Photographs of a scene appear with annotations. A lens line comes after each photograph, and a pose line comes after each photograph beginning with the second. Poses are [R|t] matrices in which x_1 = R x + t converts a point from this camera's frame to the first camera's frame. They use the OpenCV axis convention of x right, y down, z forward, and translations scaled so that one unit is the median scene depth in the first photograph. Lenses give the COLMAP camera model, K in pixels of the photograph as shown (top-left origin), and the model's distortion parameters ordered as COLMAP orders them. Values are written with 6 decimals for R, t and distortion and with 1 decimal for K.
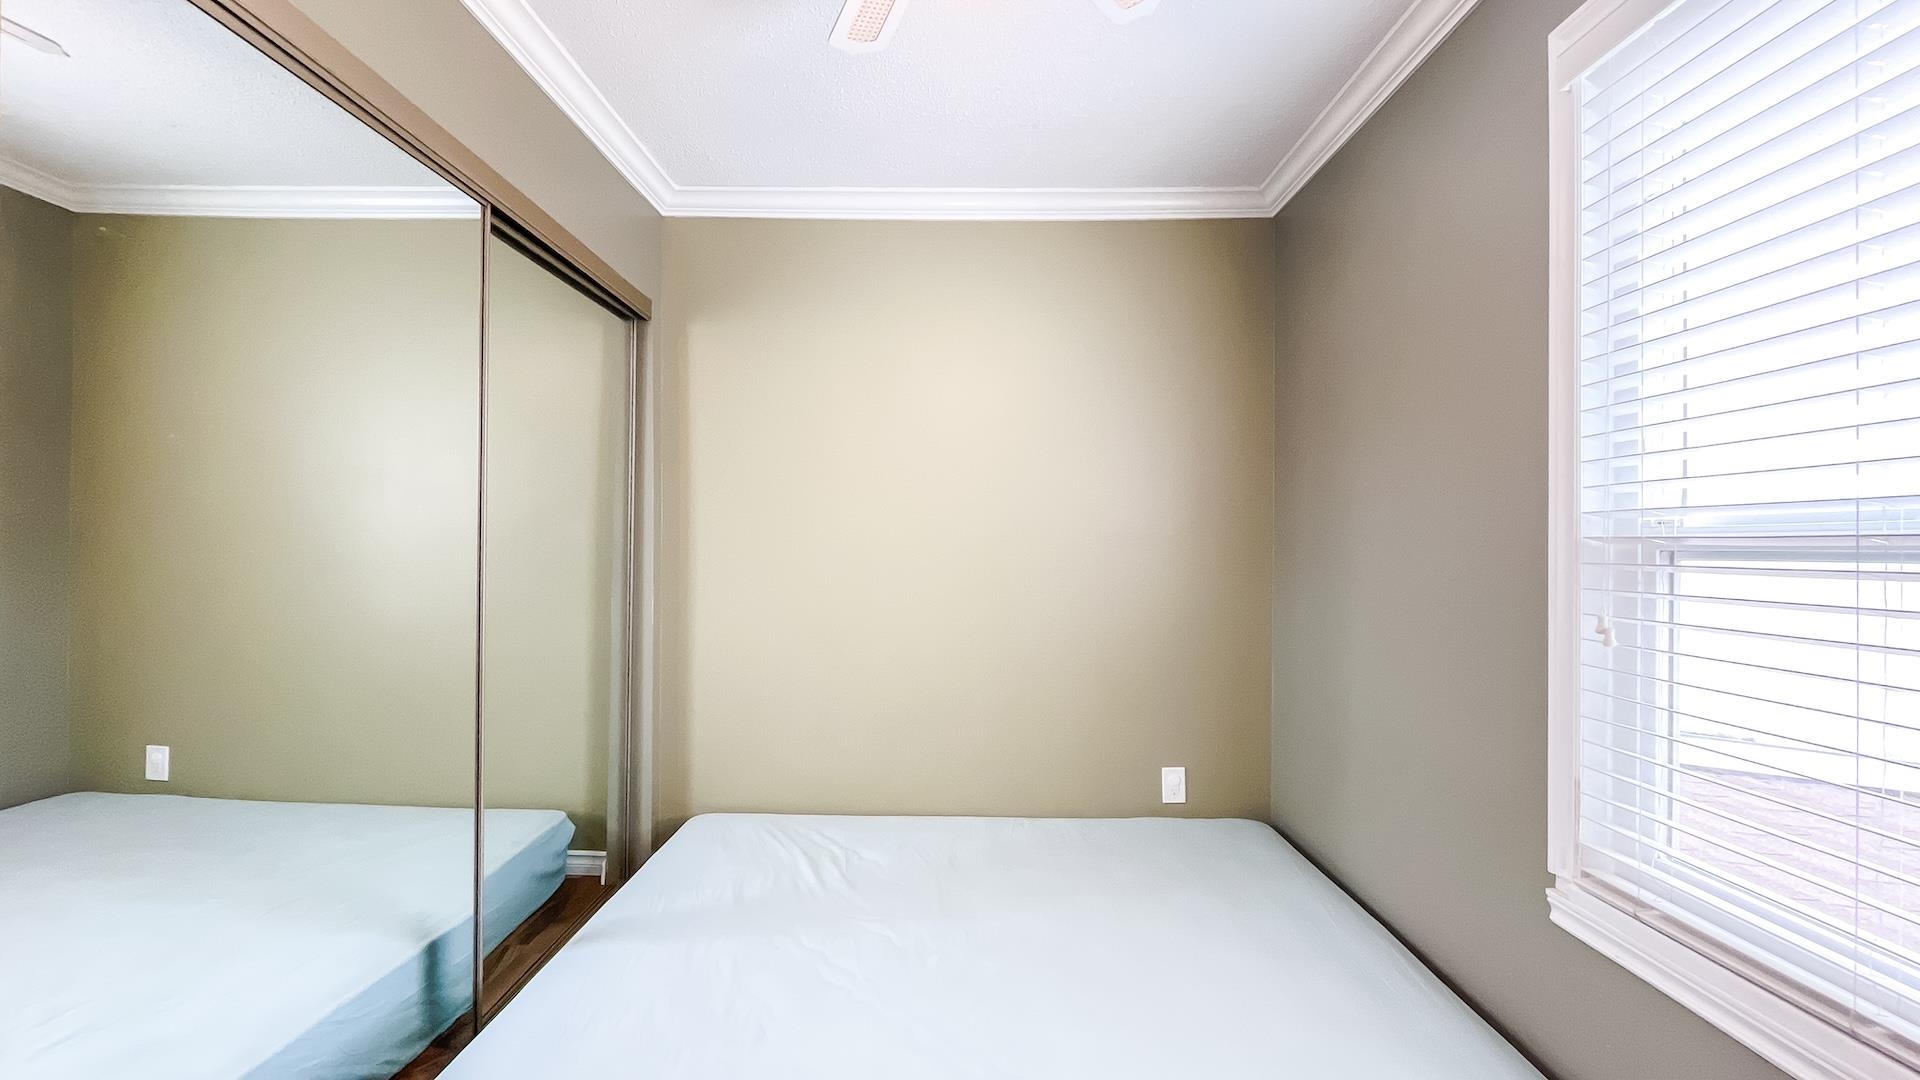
lens RADIAL K [[776.1, 0, 960.0], [0, 776.1, 540.0], [0, 0, 1]] dist [-0.000792, -0.000028]
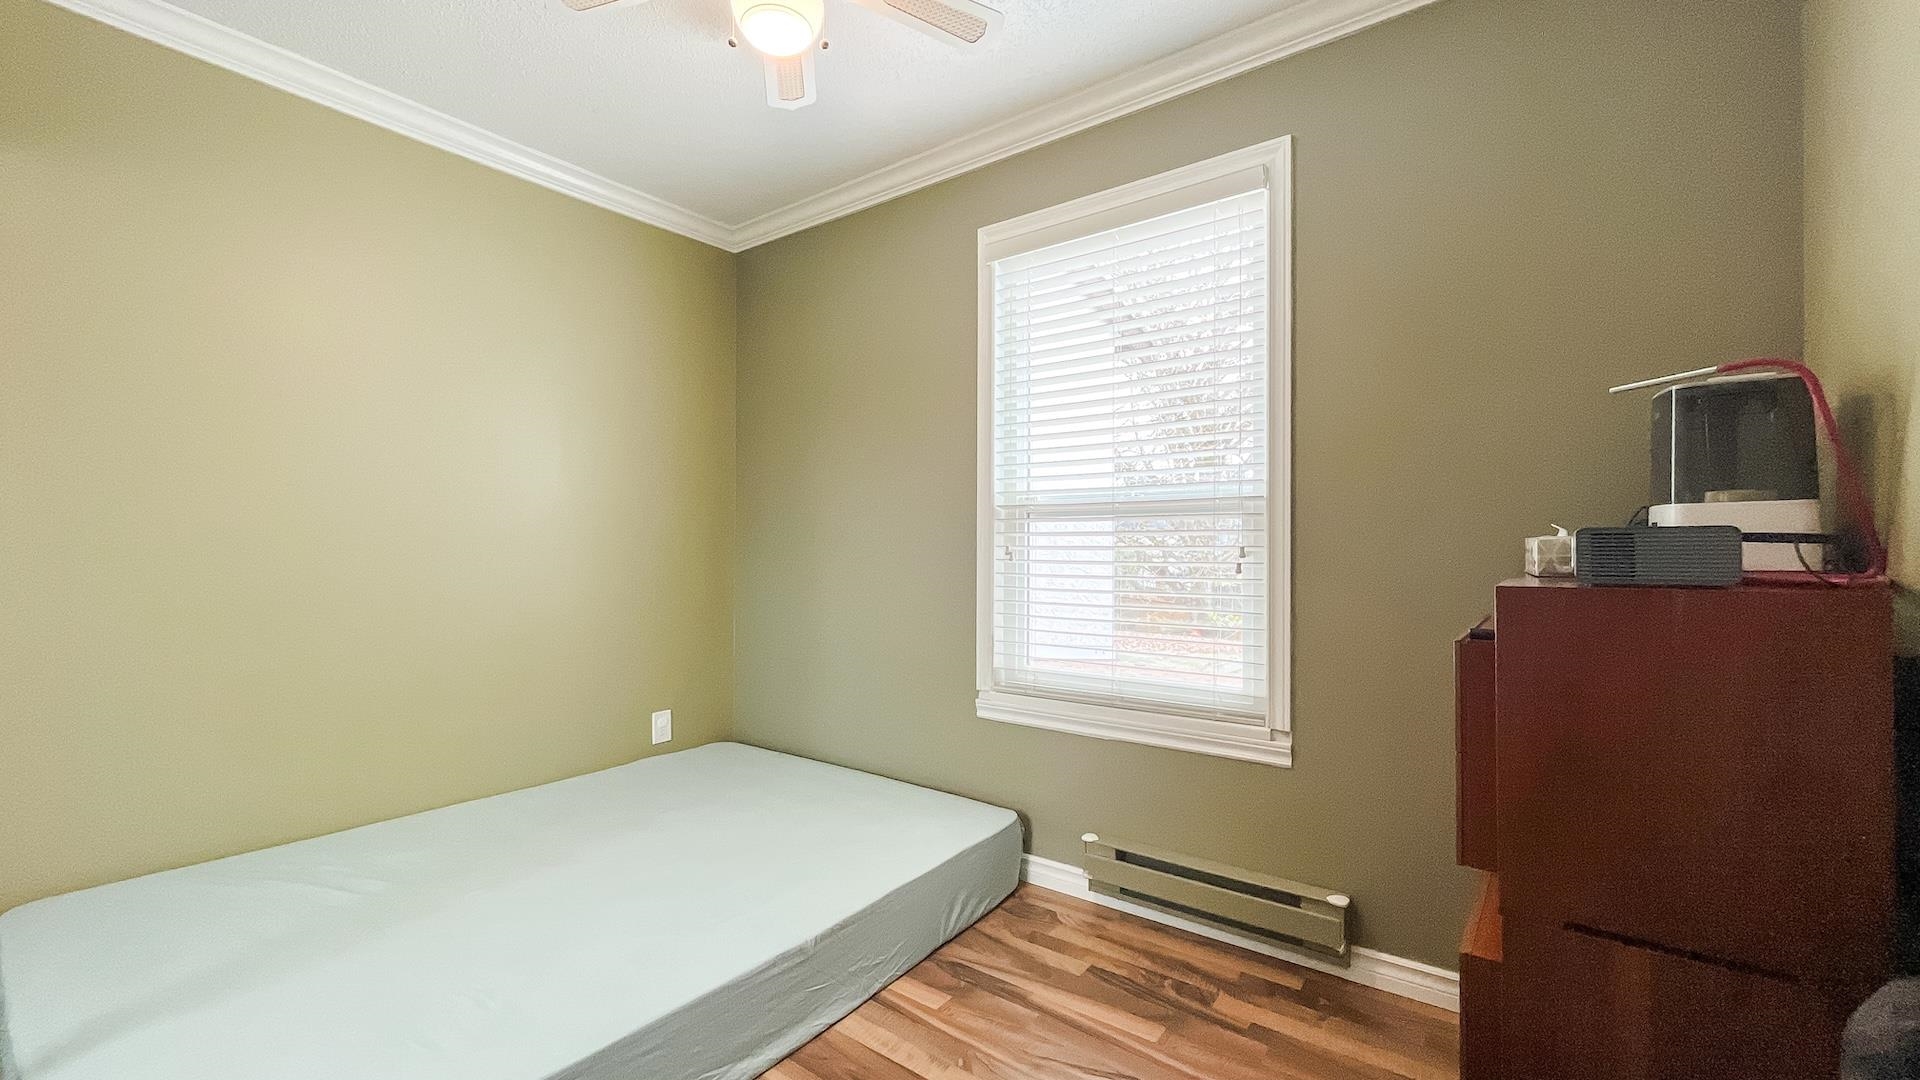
lens RADIAL K [[776.1, 0, 960.0], [0, 776.1, 540.0], [0, 0, 1]] dist [-0.000792, -0.000028]
pose [[0.584989, 0.003831, 0.811032, -0.777506], [-0.004799, 0.999988, -0.001262, 0.082764], [-0.811027, -0.003154, 0.585000, -0.035979]]
